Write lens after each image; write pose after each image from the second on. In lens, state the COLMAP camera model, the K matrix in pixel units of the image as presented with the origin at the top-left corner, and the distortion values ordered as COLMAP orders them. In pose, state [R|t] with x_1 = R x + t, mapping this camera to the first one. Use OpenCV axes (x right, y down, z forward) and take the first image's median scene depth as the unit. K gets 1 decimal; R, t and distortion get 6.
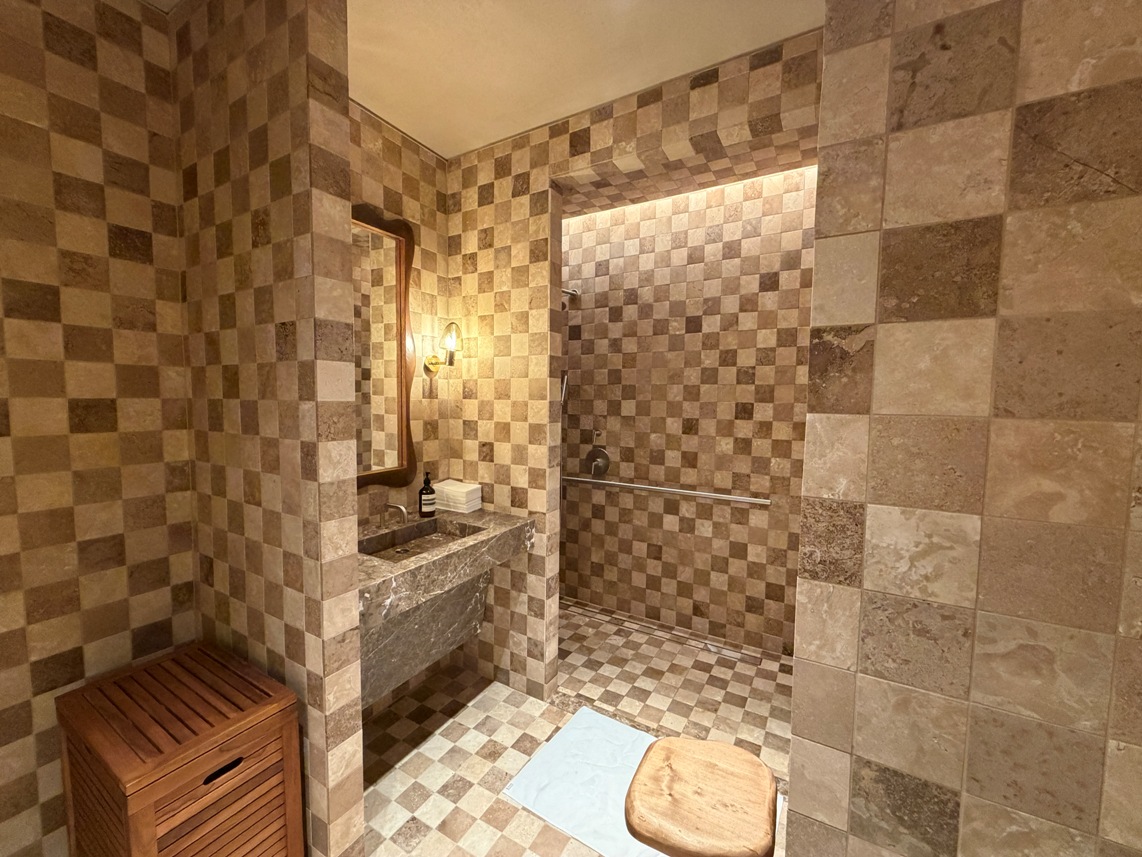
lens RADIAL K [[462.0, 0, 565.6], [0, 462.0, 427.7], [0, 0, 1]] dist [-0.001576, -0.000203]
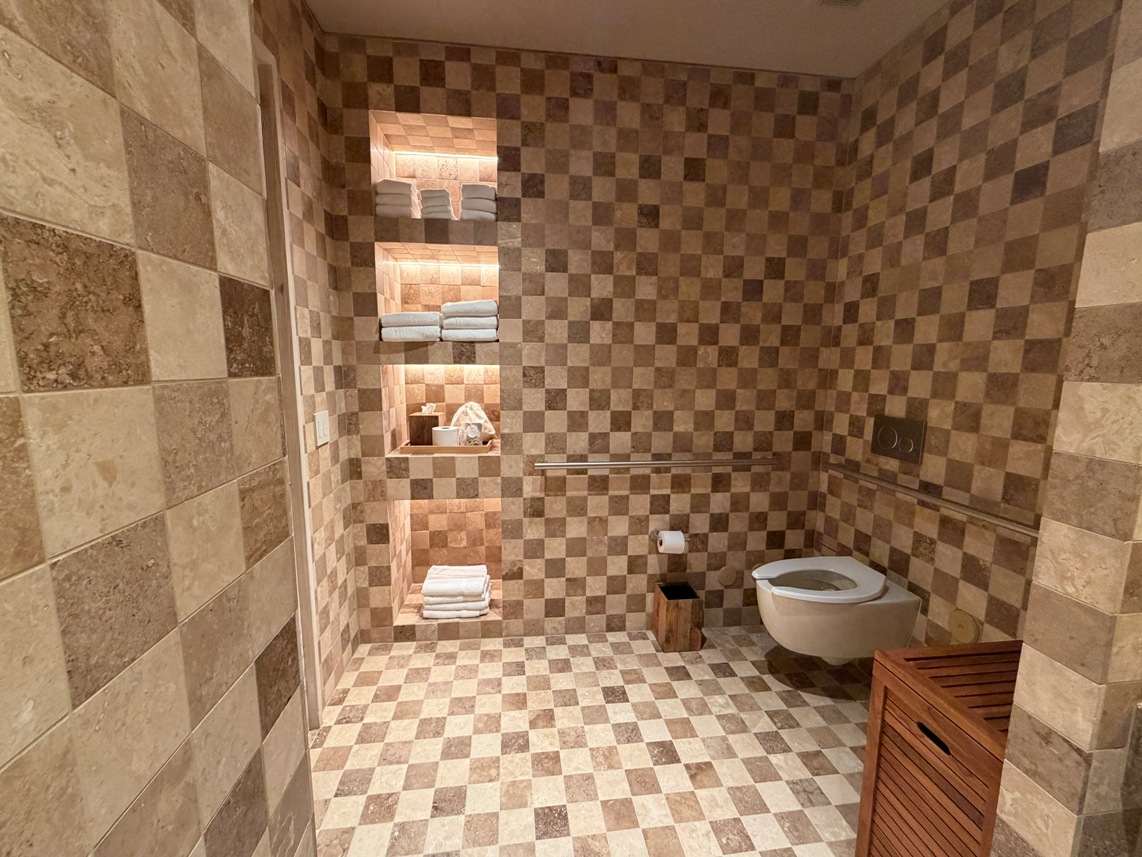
lens RADIAL K [[462.0, 0, 566.4], [0, 462.0, 426.0], [0, 0, 1]] dist [-0.001576, -0.000203]
pose [[-0.793988, 0.066208, -0.604317, 0.218321], [-0.057315, 0.981472, 0.182832, 0.011873], [0.605225, 0.179803, -0.775483, 0.747057]]
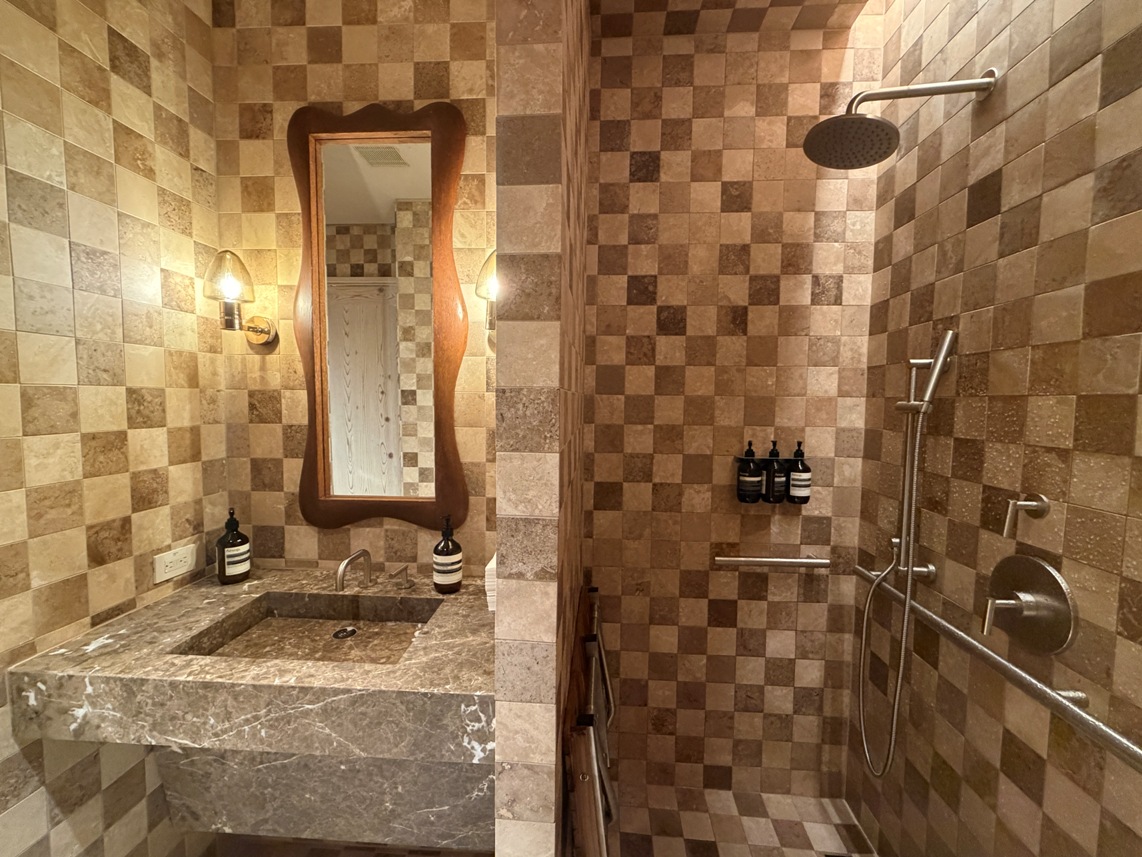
lens RADIAL K [[462.0, 0, 574.9], [0, 462.0, 431.0], [0, 0, 1]] dist [-0.001576, -0.000203]
pose [[0.447187, 0.051032, -0.892983, 0.378034], [-0.065779, 0.997544, 0.024067, -0.046157], [0.892018, 0.047977, 0.449446, 1.122621]]
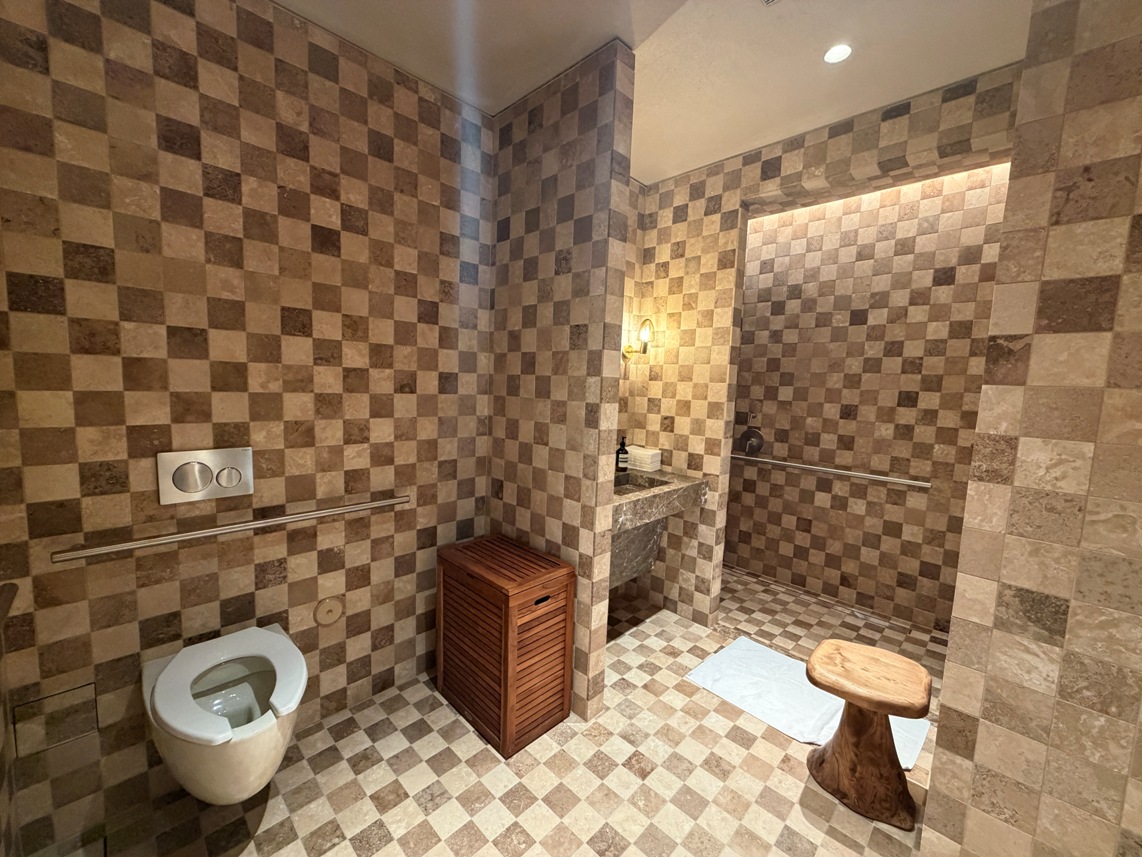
lens RADIAL K [[462.0, 0, 561.3], [0, 462.0, 428.7], [0, 0, 1]] dist [-0.001576, -0.000203]
pose [[0.968304, 0.049835, -0.244754, -0.197098], [-0.042820, 0.998507, 0.033903, 0.048315], [0.246078, -0.022348, 0.968992, -0.366145]]
